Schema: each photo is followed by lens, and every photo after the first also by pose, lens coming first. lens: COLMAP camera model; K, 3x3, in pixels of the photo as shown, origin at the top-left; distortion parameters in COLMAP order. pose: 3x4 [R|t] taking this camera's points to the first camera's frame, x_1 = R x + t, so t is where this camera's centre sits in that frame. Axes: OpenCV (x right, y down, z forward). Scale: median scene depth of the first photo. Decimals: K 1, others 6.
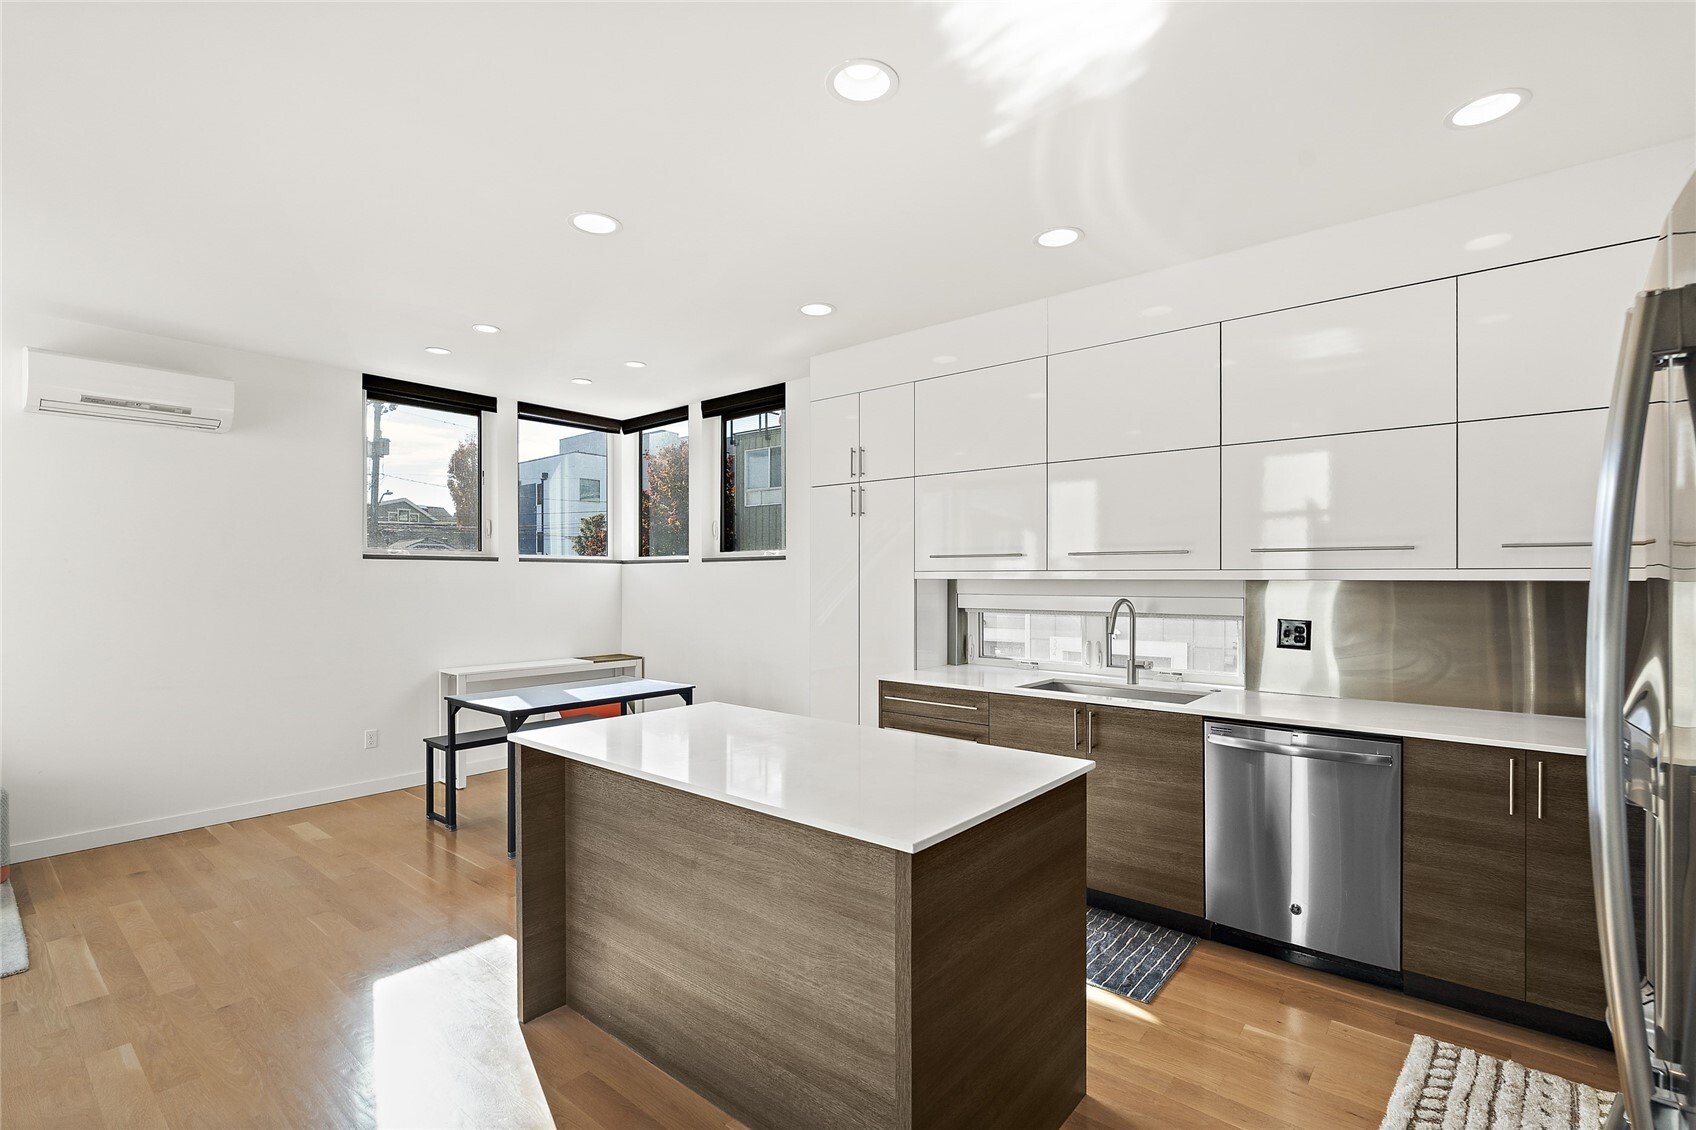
lens RADIAL K [[792.1, 0, 848.0], [0, 792.1, 565.0], [0, 0, 1]] dist [-0.001131, -0.000116]
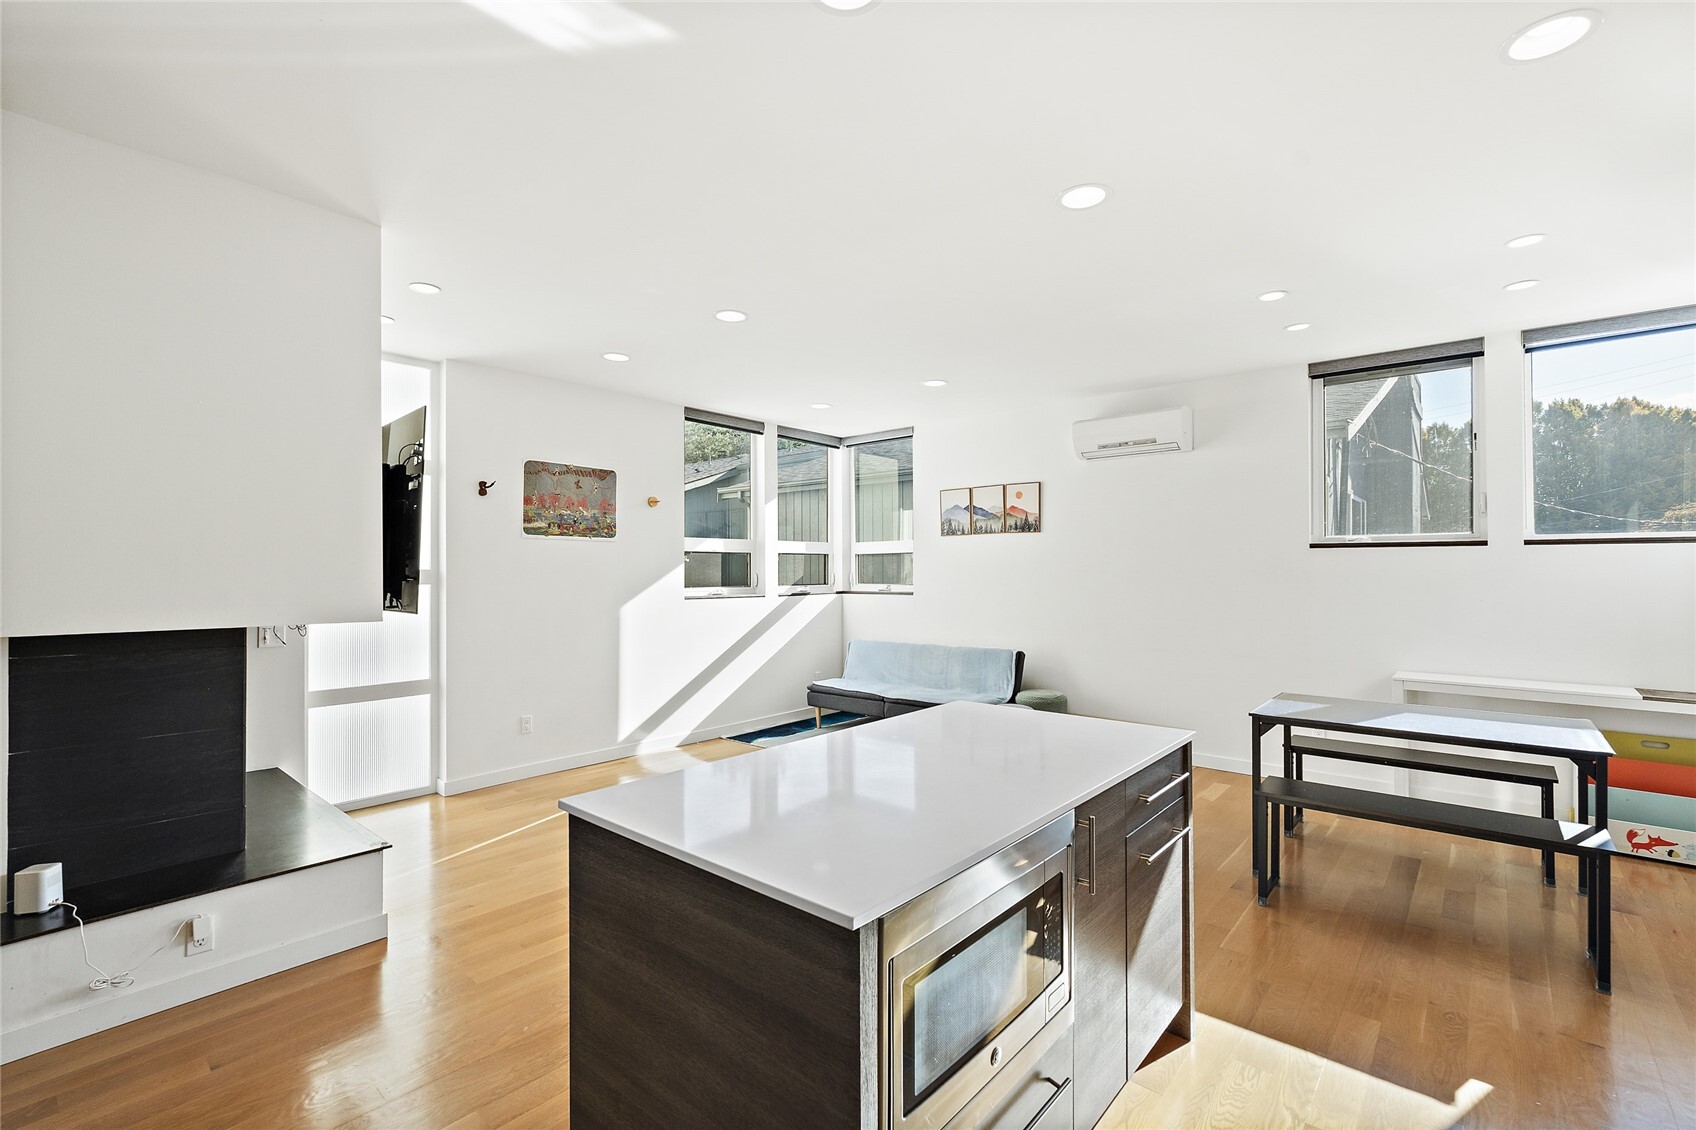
lens RADIAL K [[735.4, 0, 848.0], [0, 735.4, 565.0], [0, 0, 1]] dist [0.000094, -0.000034]
pose [[-0.014869, -0.001695, -0.999888, 0.432670], [0.018602, 0.999825, -0.001971, 0.006561], [0.999716, -0.018629, -0.014835, 0.542683]]
